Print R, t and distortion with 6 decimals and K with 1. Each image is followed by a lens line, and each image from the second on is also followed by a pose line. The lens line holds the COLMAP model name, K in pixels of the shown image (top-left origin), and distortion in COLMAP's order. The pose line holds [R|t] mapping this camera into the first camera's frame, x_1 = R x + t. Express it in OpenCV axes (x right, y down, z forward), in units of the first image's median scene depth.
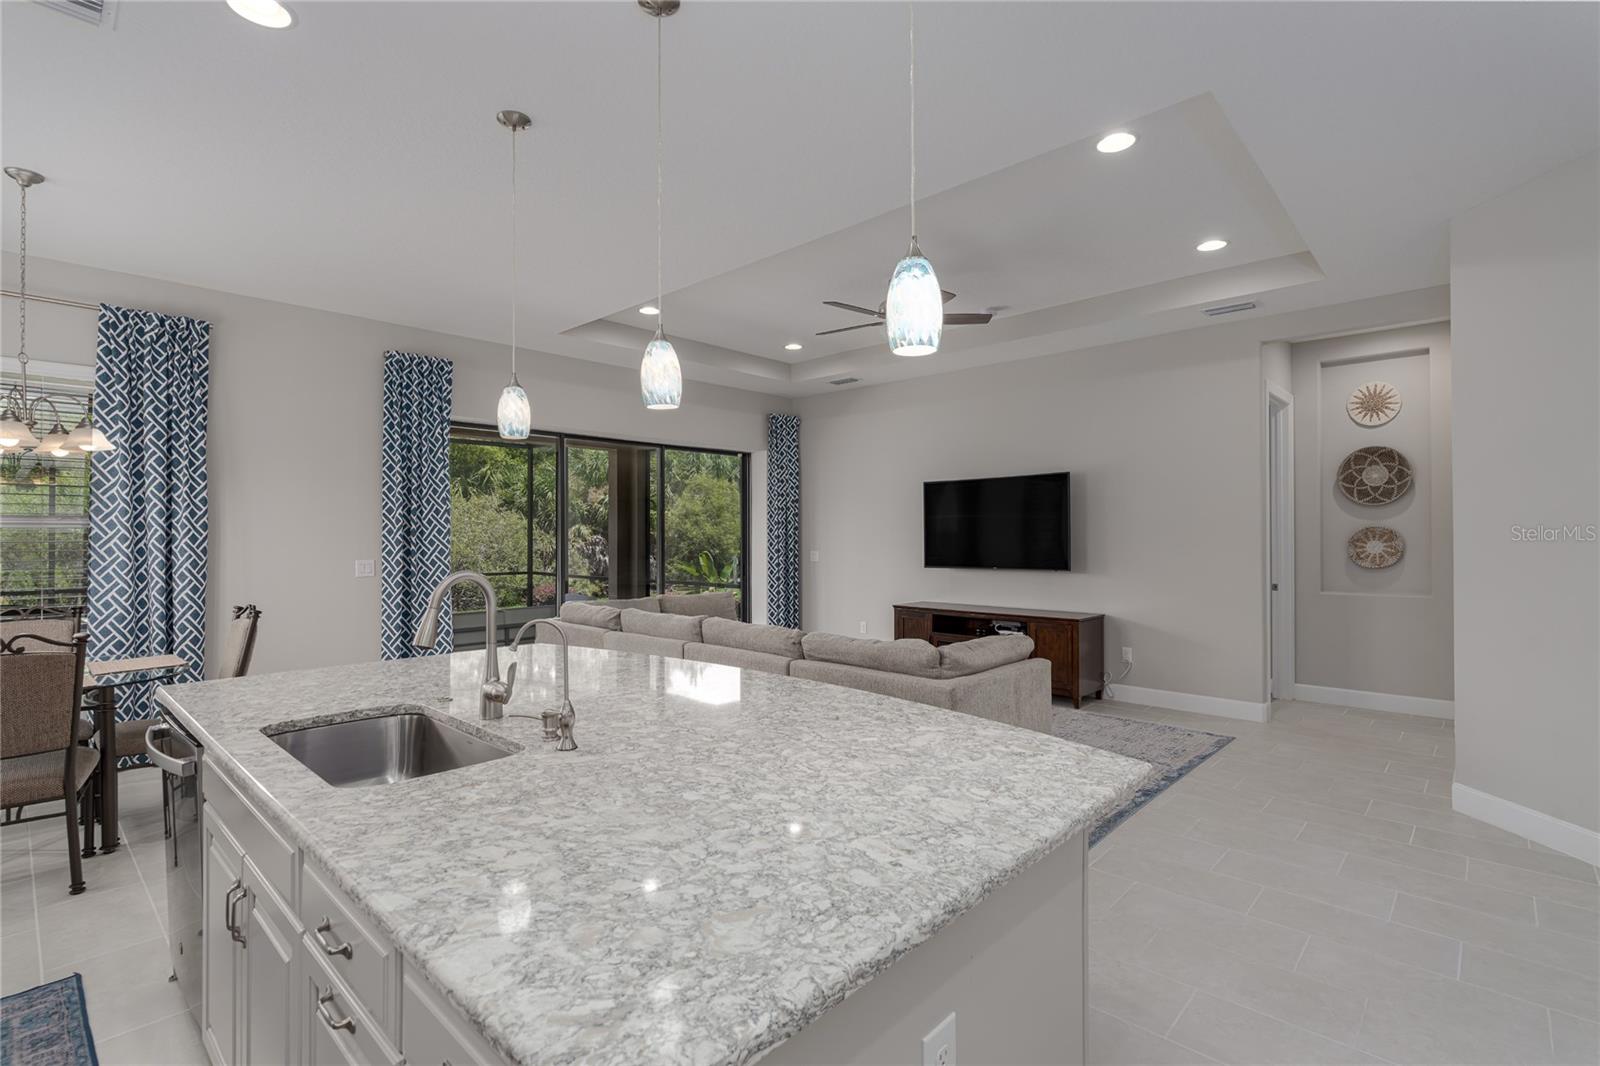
lens RADIAL K [[748.1, 0, 798.5], [0, 748.1, 527.5], [0, 0, 1]] dist [-0.005292, 0.001872]
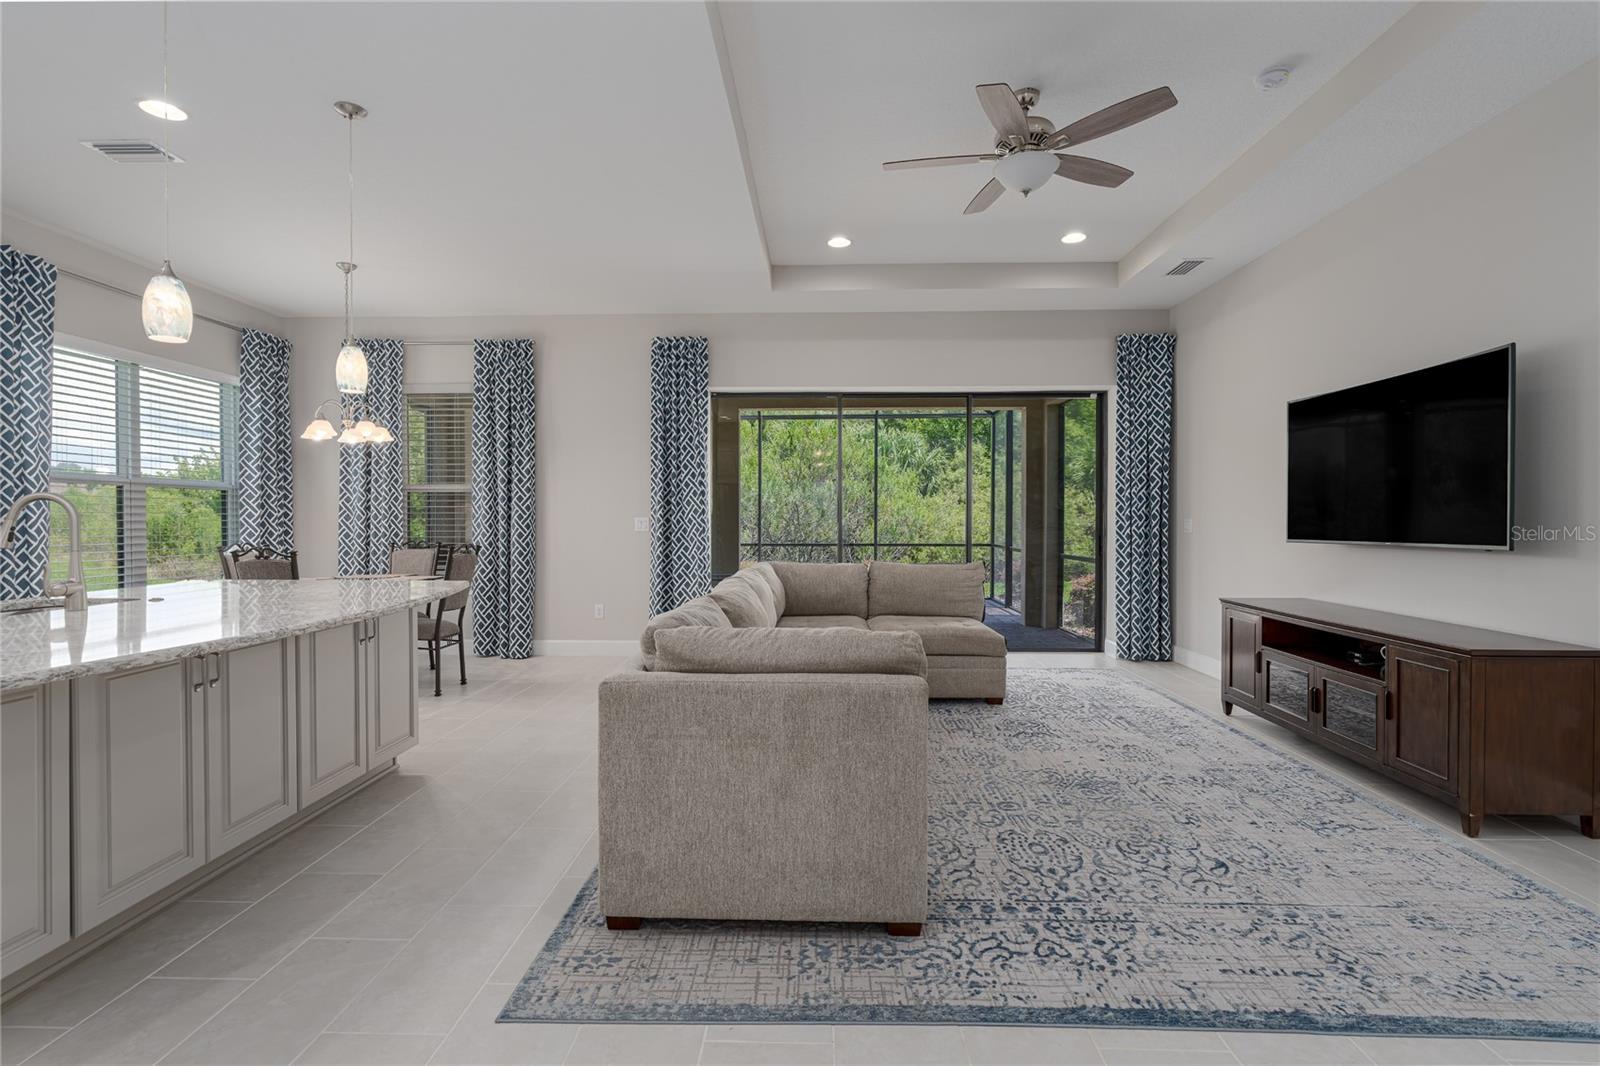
lens RADIAL K [[748.1, 0, 800.4], [0, 748.1, 521.5], [0, 0, 1]] dist [-0.005292, 0.001872]
pose [[0.664215, 0.004880, -0.747526, 0.377538], [0.005876, 0.999914, 0.011749, 0.029399], [0.747519, -0.012196, 0.664129, 0.311711]]
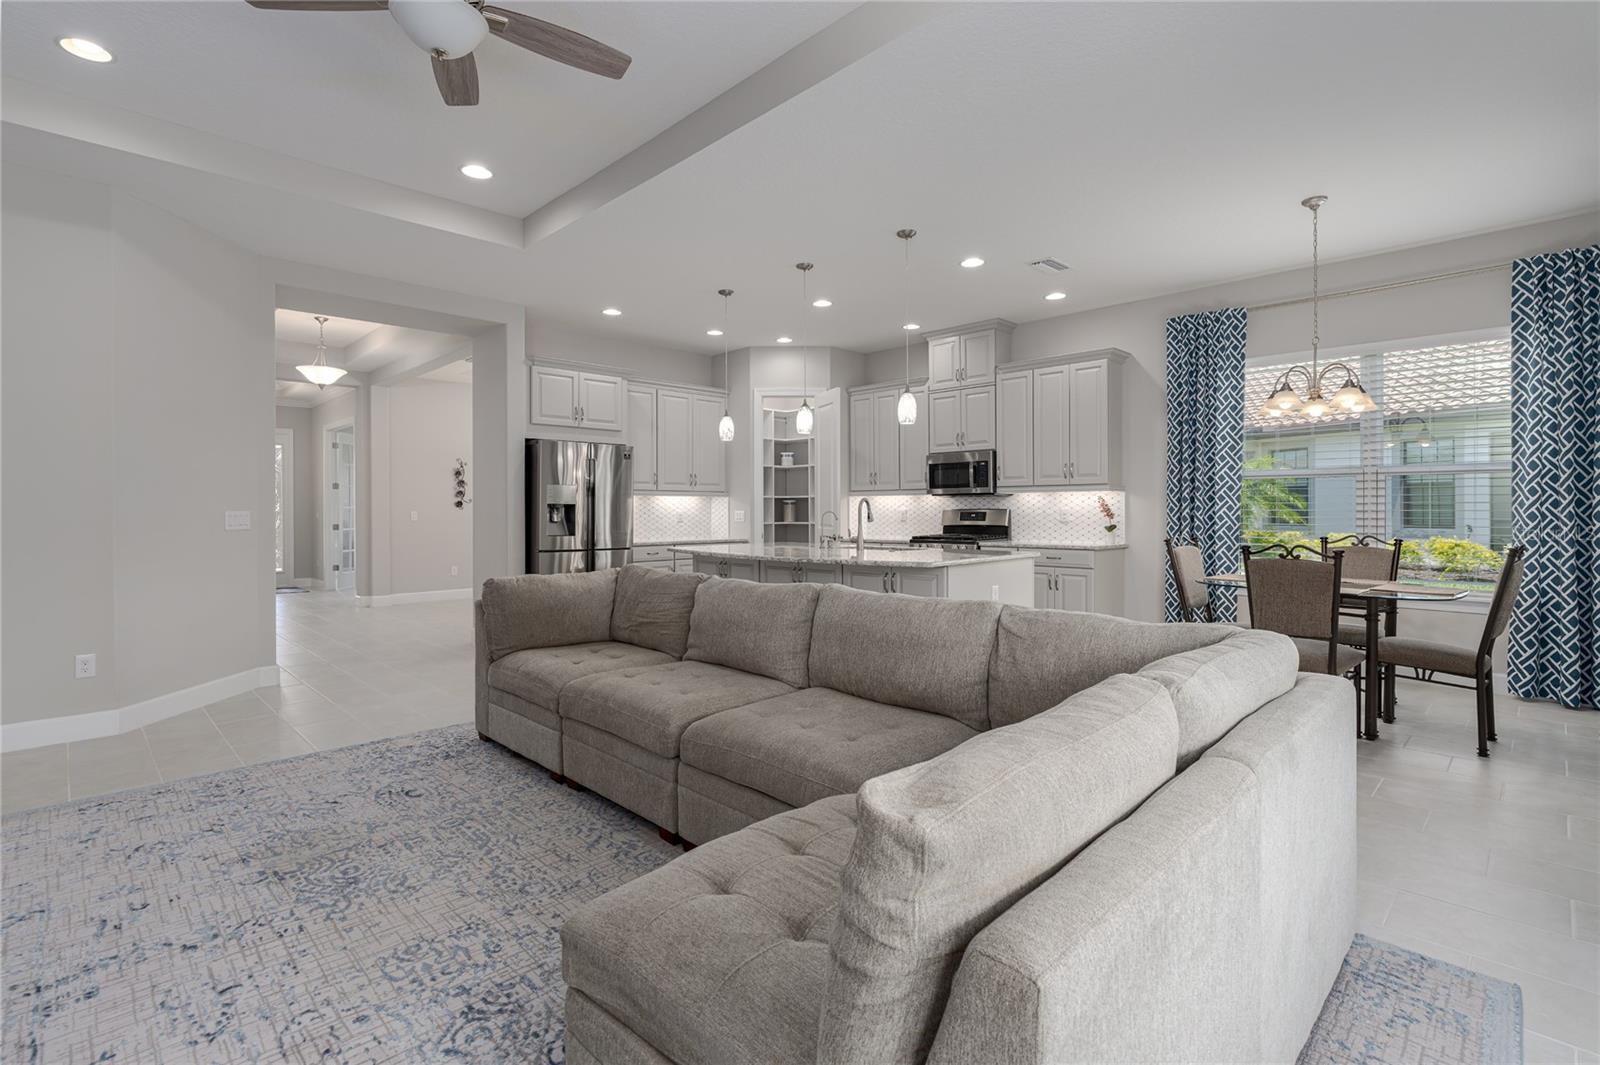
lens RADIAL K [[748.1, 0, 791.1], [0, 748.1, 521.0], [0, 0, 1]] dist [-0.005292, 0.001872]
pose [[-0.999047, 0.003821, 0.043477, -0.083955], [0.004127, 0.999967, 0.006967, 0.036714], [-0.043449, 0.007140, -0.999030, 1.111256]]
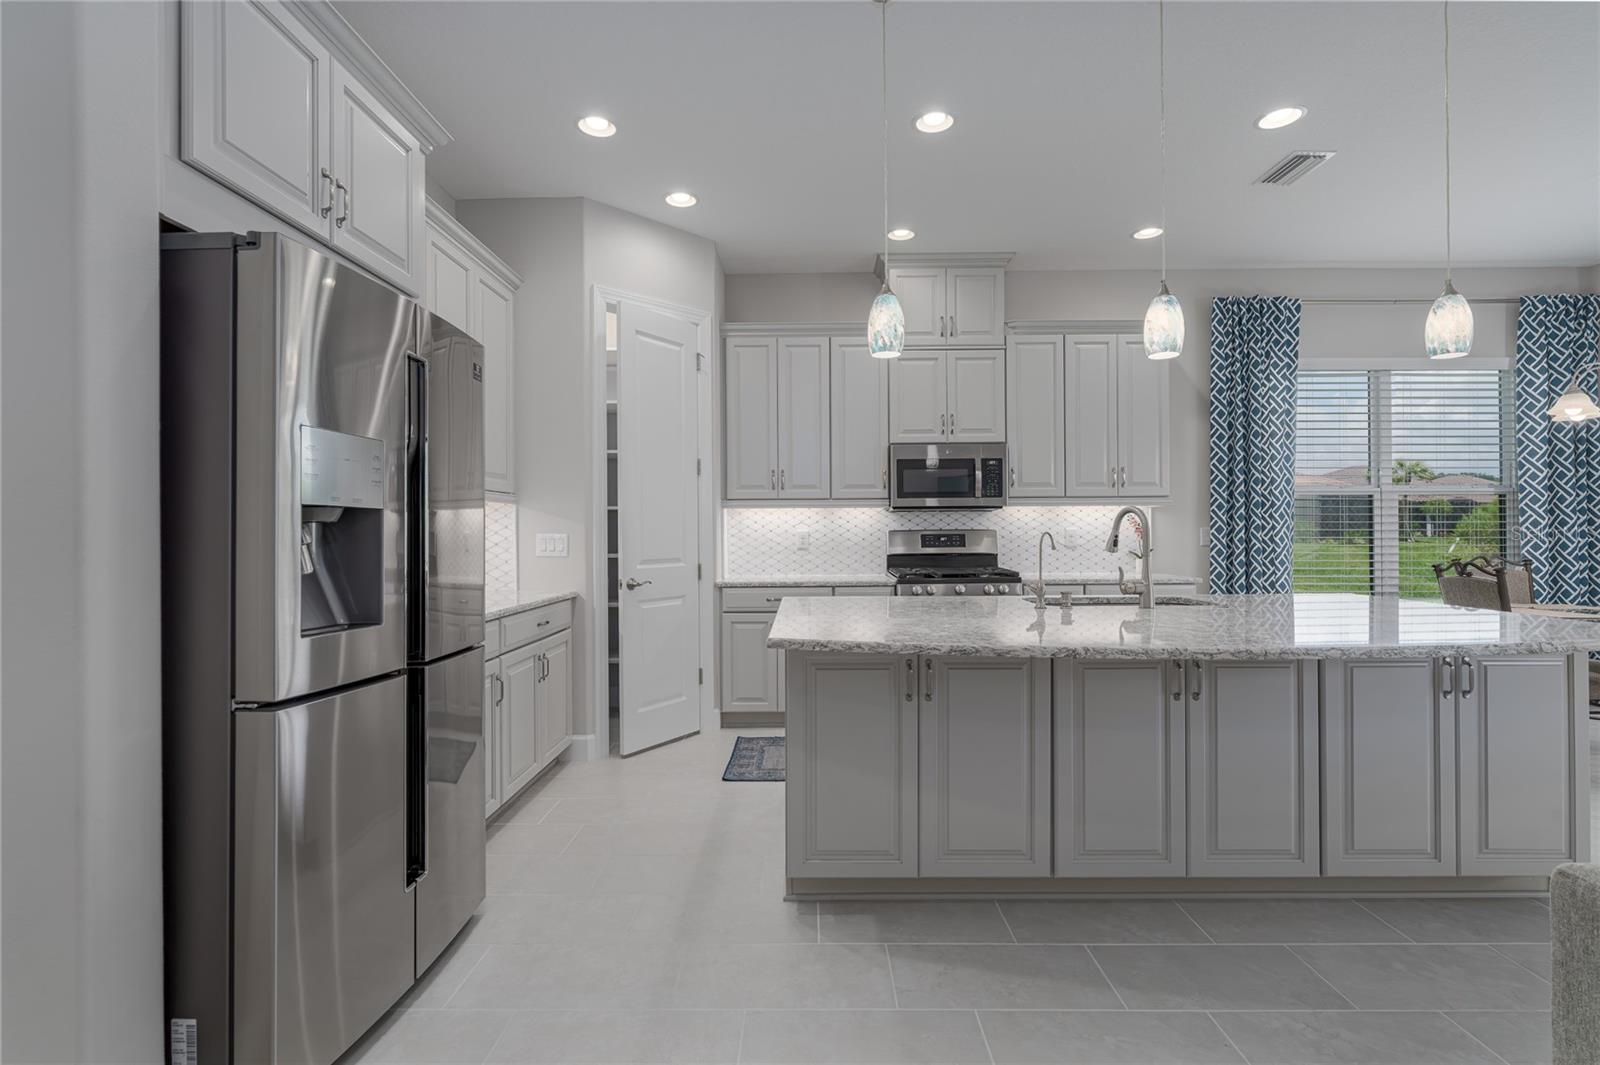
lens RADIAL K [[748.1, 0, 798.2], [0, 748.1, 535.1], [0, 0, 1]] dist [-0.005292, 0.001872]
pose [[-0.737493, 0.009699, -0.675285, 0.300164], [0.012315, 0.999924, 0.000912, 0.030783], [0.675243, -0.007644, -0.737556, 0.464374]]
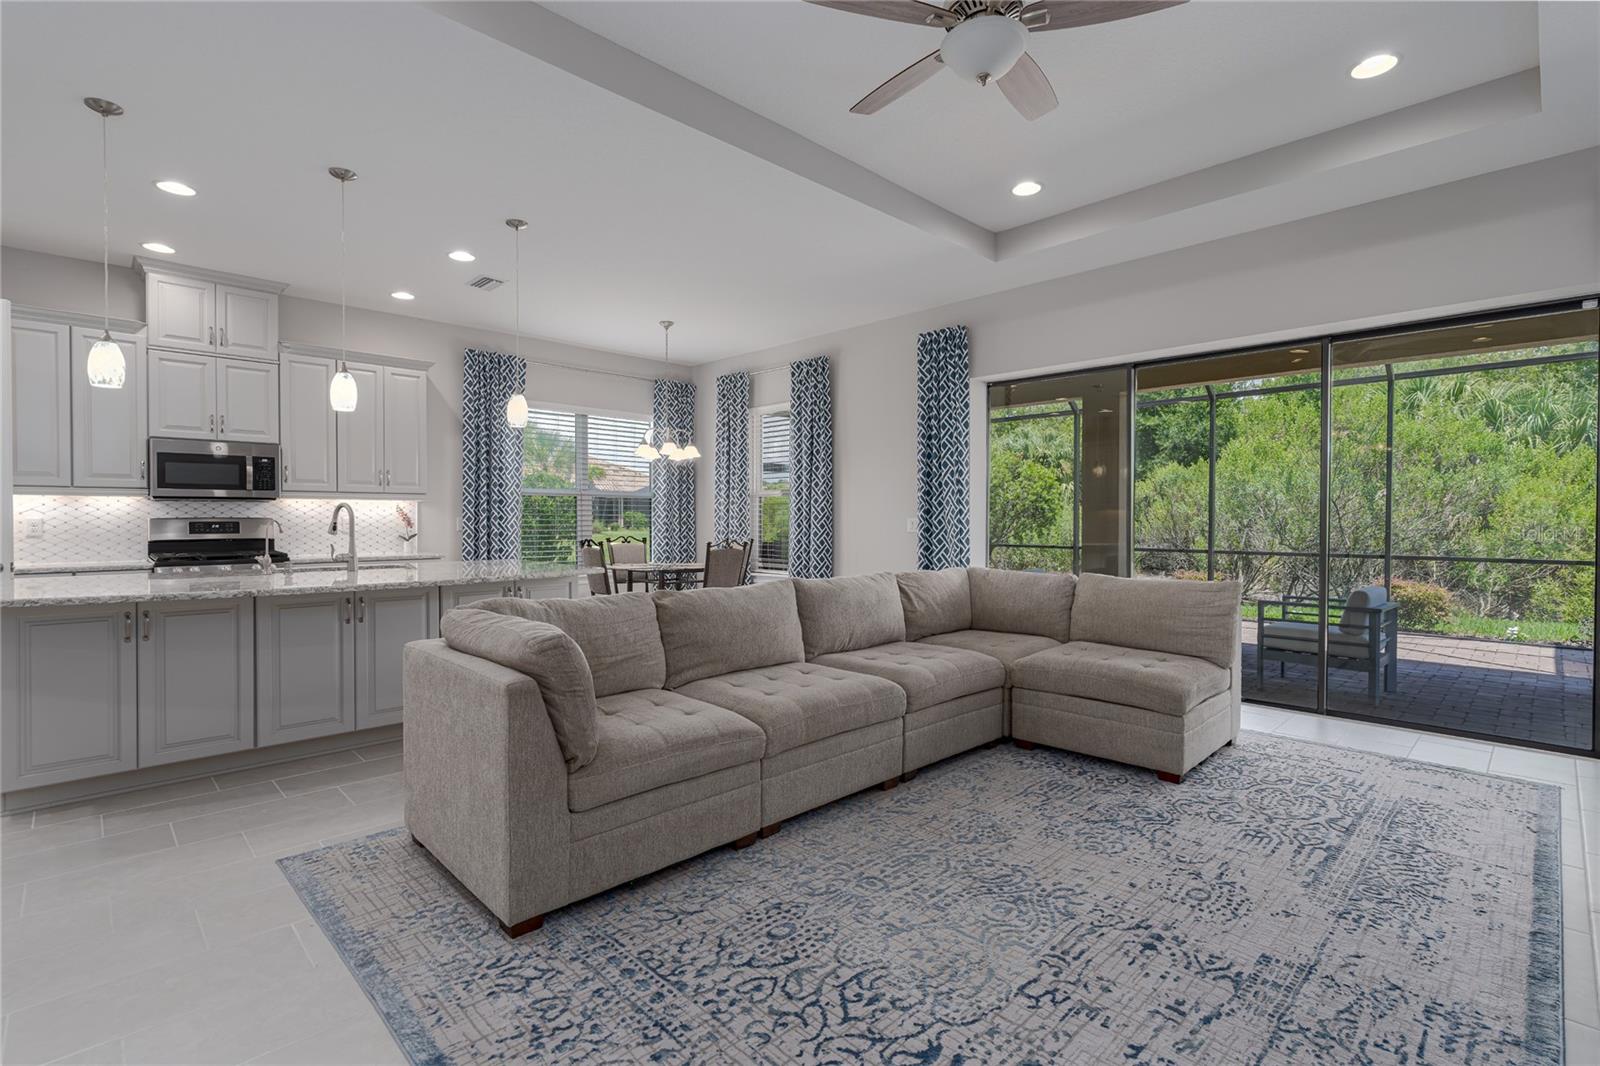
lens RADIAL K [[748.1, 0, 799.1], [0, 748.1, 526.7], [0, 0, 1]] dist [-0.005292, 0.001872]
pose [[-0.043468, 0.012161, -0.998981, 0.479682], [0.007659, 0.999901, 0.011839, 0.032818], [0.999025, -0.007137, -0.043557, 0.686021]]
